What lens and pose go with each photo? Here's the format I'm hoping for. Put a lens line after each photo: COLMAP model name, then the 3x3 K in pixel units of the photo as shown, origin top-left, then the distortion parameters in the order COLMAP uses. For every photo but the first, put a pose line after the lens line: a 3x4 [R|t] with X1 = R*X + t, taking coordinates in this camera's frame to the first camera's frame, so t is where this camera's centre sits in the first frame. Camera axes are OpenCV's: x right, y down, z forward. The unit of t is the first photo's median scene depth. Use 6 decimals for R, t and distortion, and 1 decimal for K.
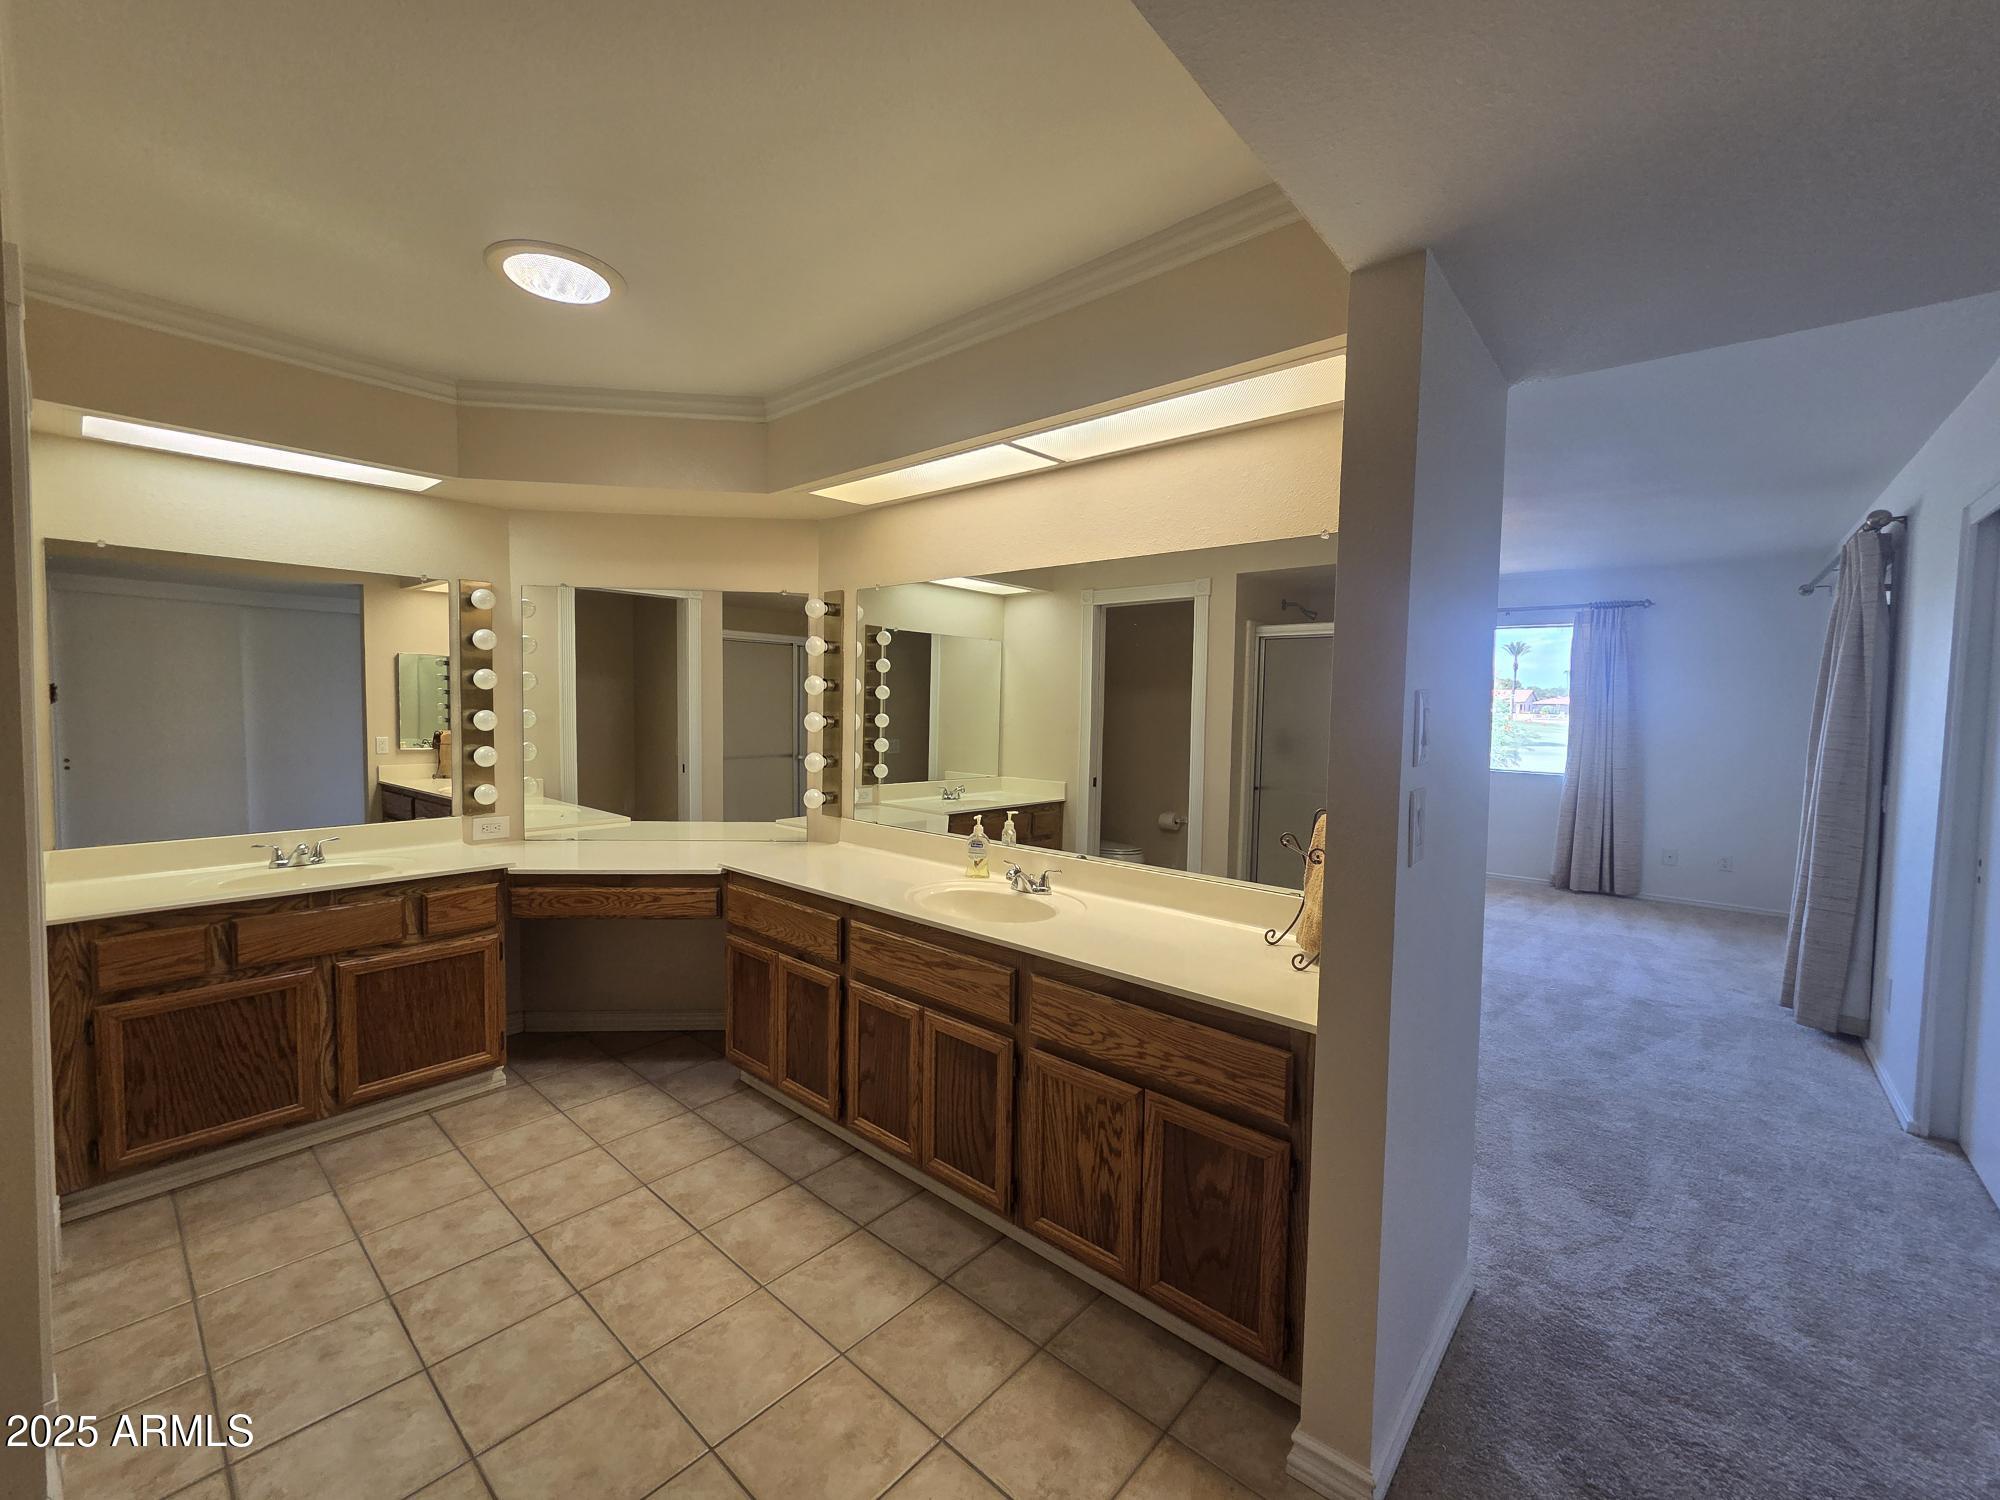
lens RADIAL K [[816.3, 0, 987.5], [0, 816.3, 738.3], [0, 0, 1]] dist [-0.001410, -0.000245]
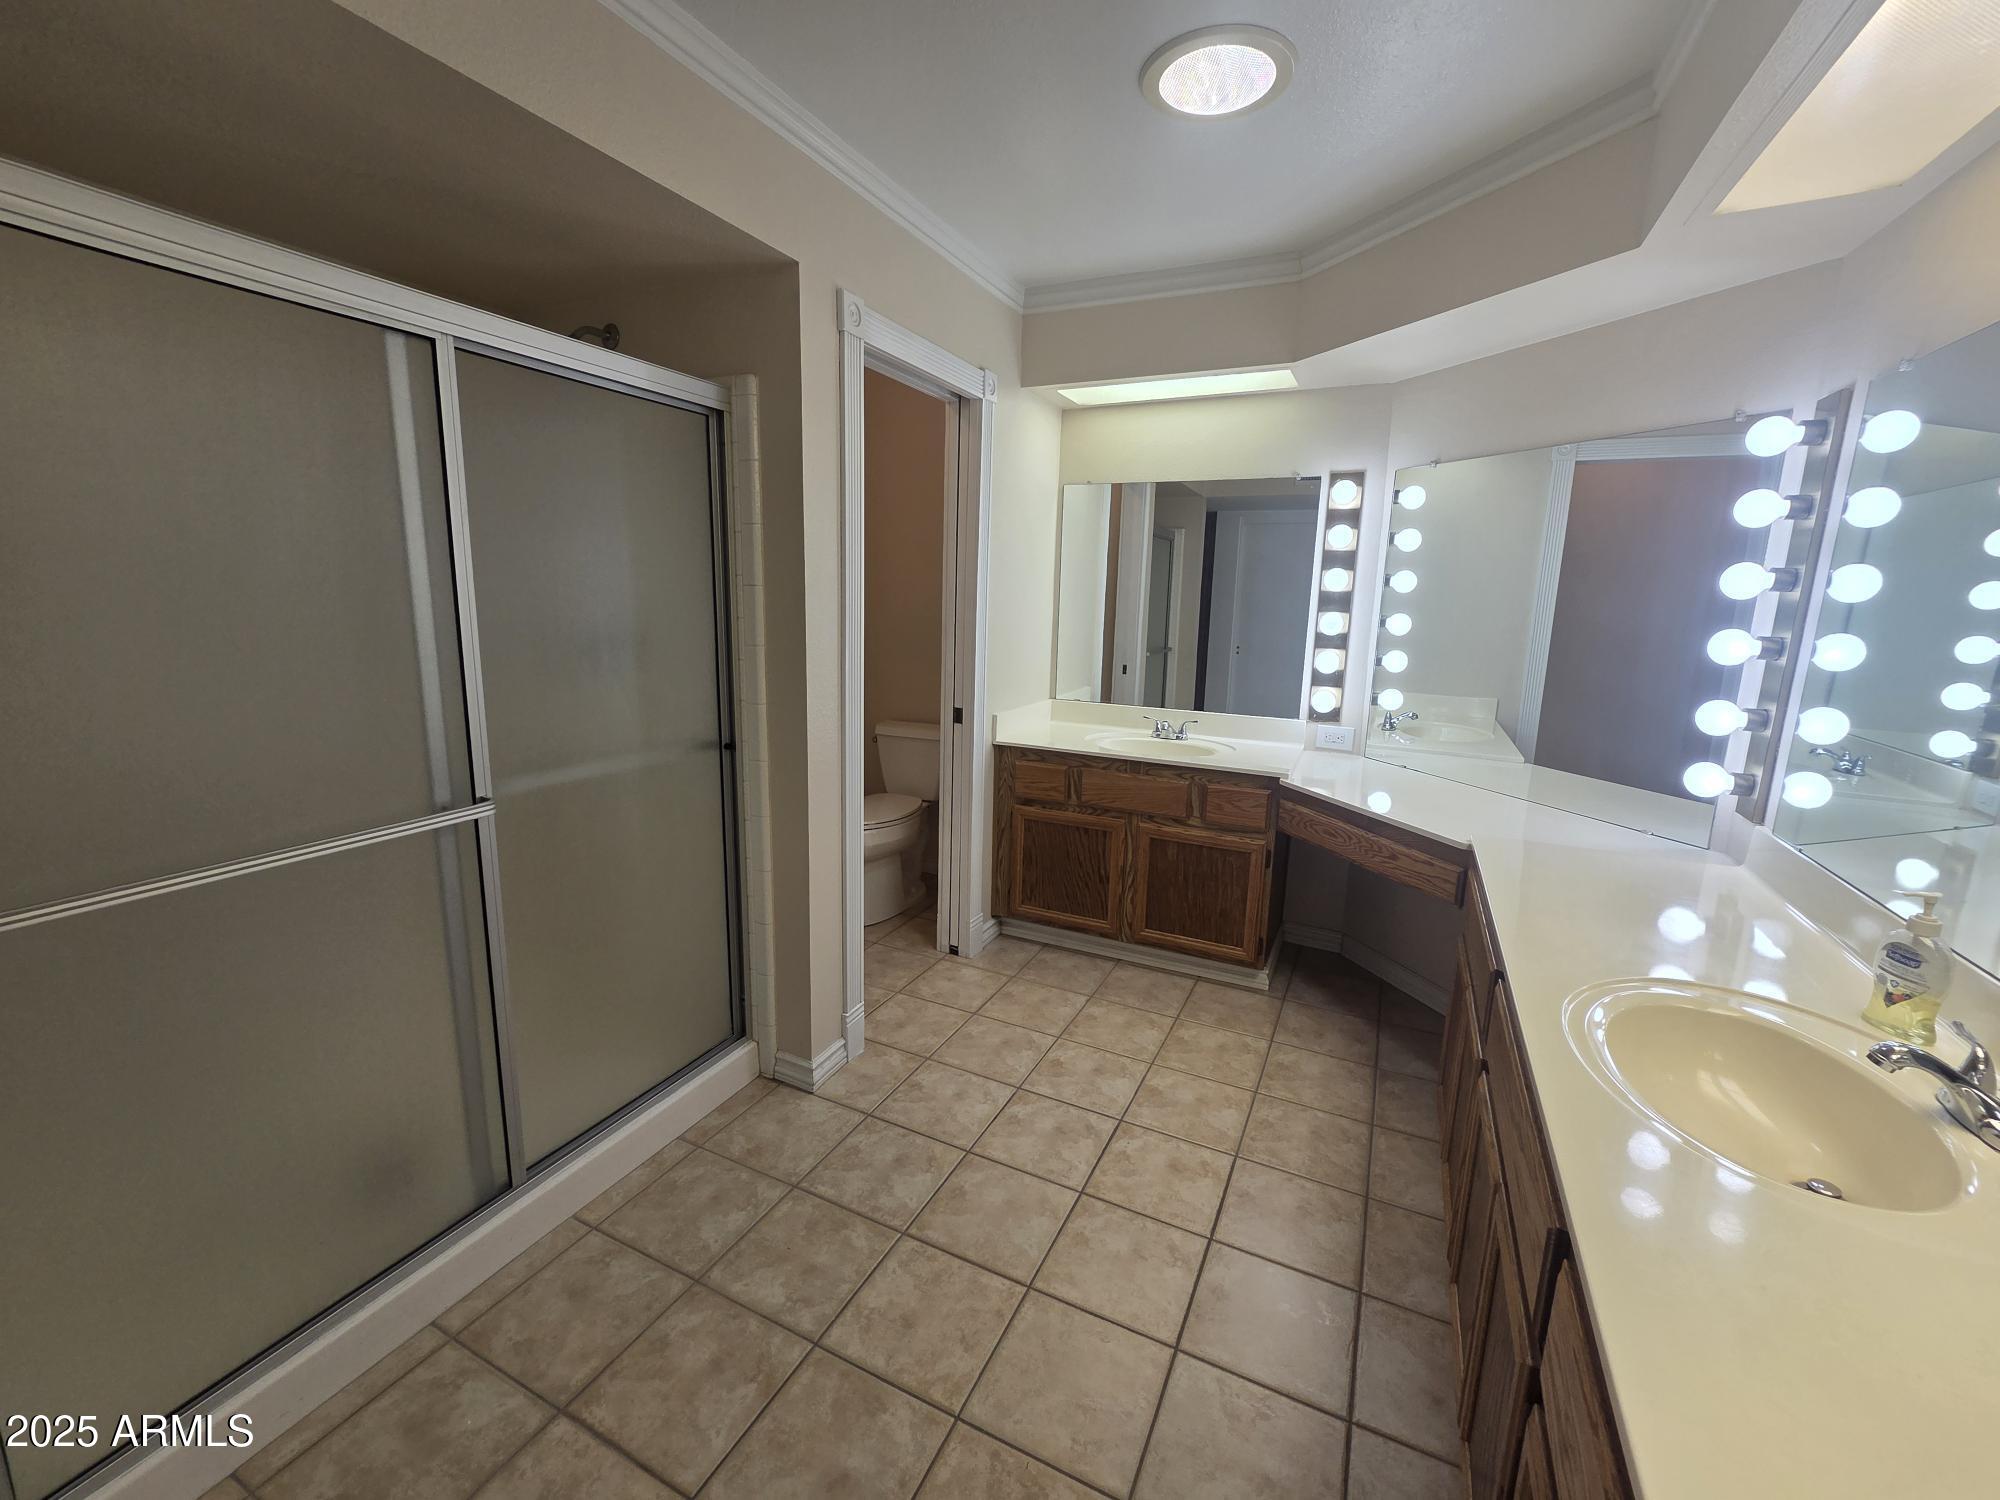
lens RADIAL K [[816.3, 0, 987.5], [0, 816.3, 738.3], [0, 0, 1]] dist [-0.001410, -0.000245]
pose [[0.271852, 0.167511, -0.947648, 0.245676], [-0.059751, 0.985772, 0.157109, -0.018705], [0.960482, 0.013912, 0.277993, 0.451980]]
